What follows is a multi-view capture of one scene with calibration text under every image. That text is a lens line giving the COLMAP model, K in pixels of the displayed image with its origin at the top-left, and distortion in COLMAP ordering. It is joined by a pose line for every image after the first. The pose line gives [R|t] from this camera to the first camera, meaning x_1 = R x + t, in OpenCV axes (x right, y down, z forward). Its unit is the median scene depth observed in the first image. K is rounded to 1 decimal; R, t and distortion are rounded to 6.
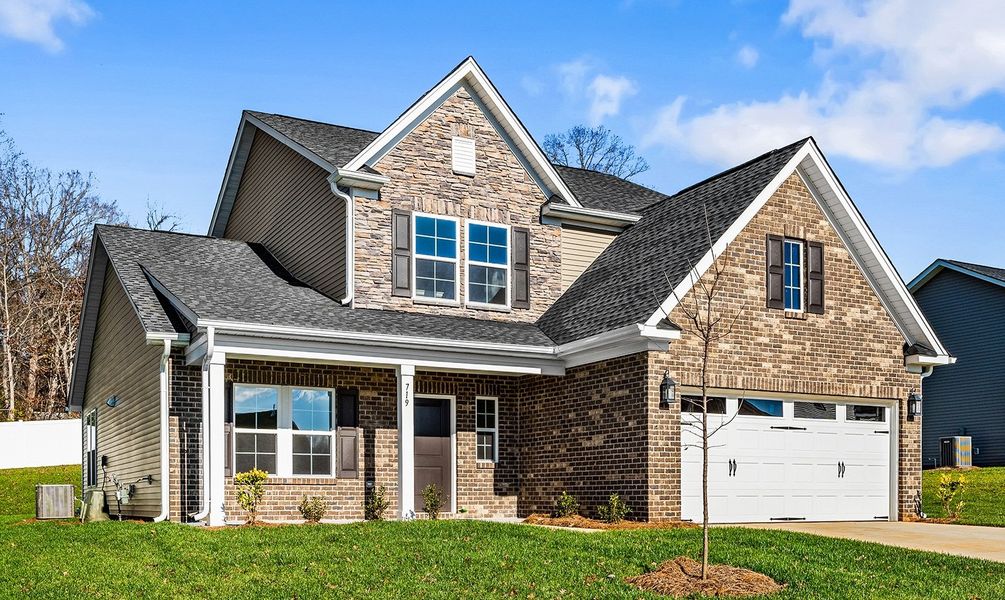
lens RADIAL K [[1013.2, 0, 505.1], [0, 1013.2, 397.1], [0, 0, 1]] dist [-0.006010, -0.005694]
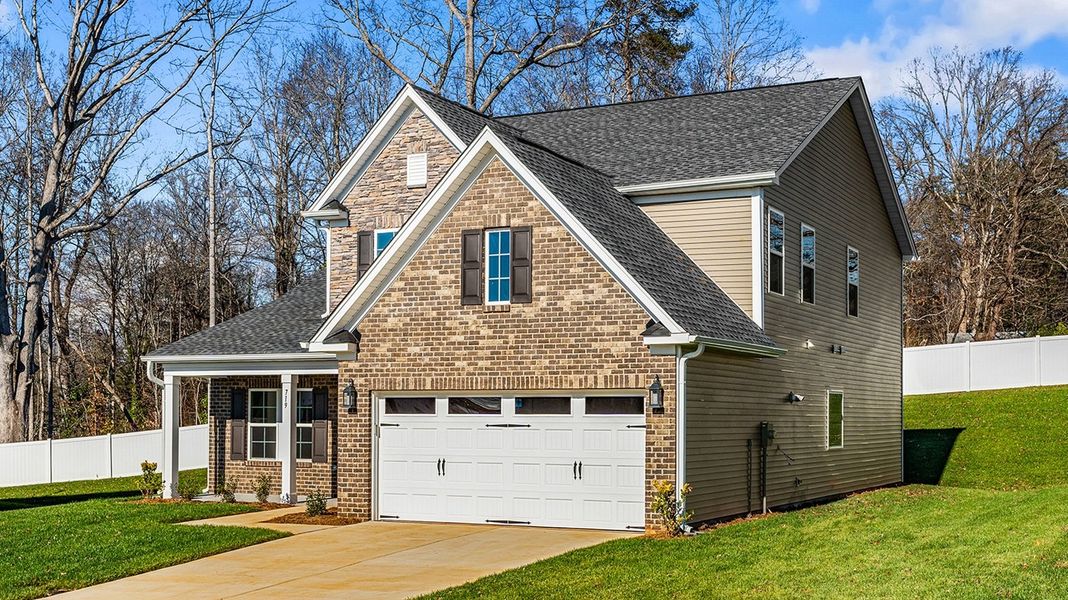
lens RADIAL K [[1285.2, 0, 562.3], [0, 1285.2, 222.3], [0, 0, 1]] dist [0.000687, 0.001126]
pose [[0.584457, -0.115769, -0.803124, 1.282859], [0.077536, 0.993209, -0.086744, -0.049774], [0.807712, -0.011573, 0.589464, 0.322912]]
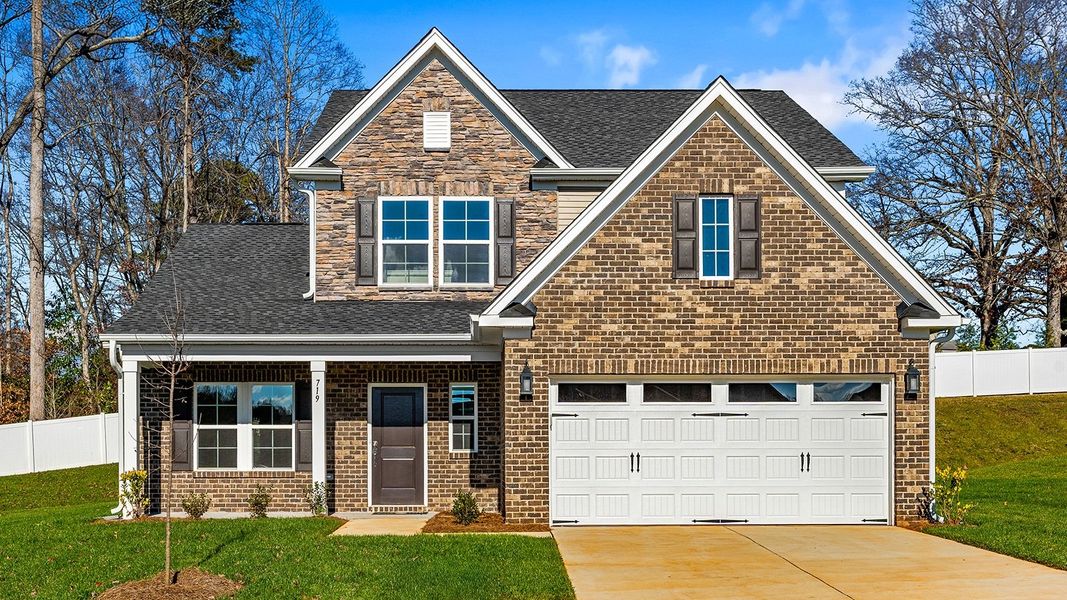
lens RADIAL K [[1279.9, 0, 533.5], [0, 1279.9, 300.0], [0, 0, 1]] dist [-0.002269, 0.000393]
pose [[0.890785, -0.056130, -0.450944, 0.621985], [0.046381, 0.998390, -0.032651, -0.037577], [0.452051, 0.008170, 0.891955, -0.039294]]
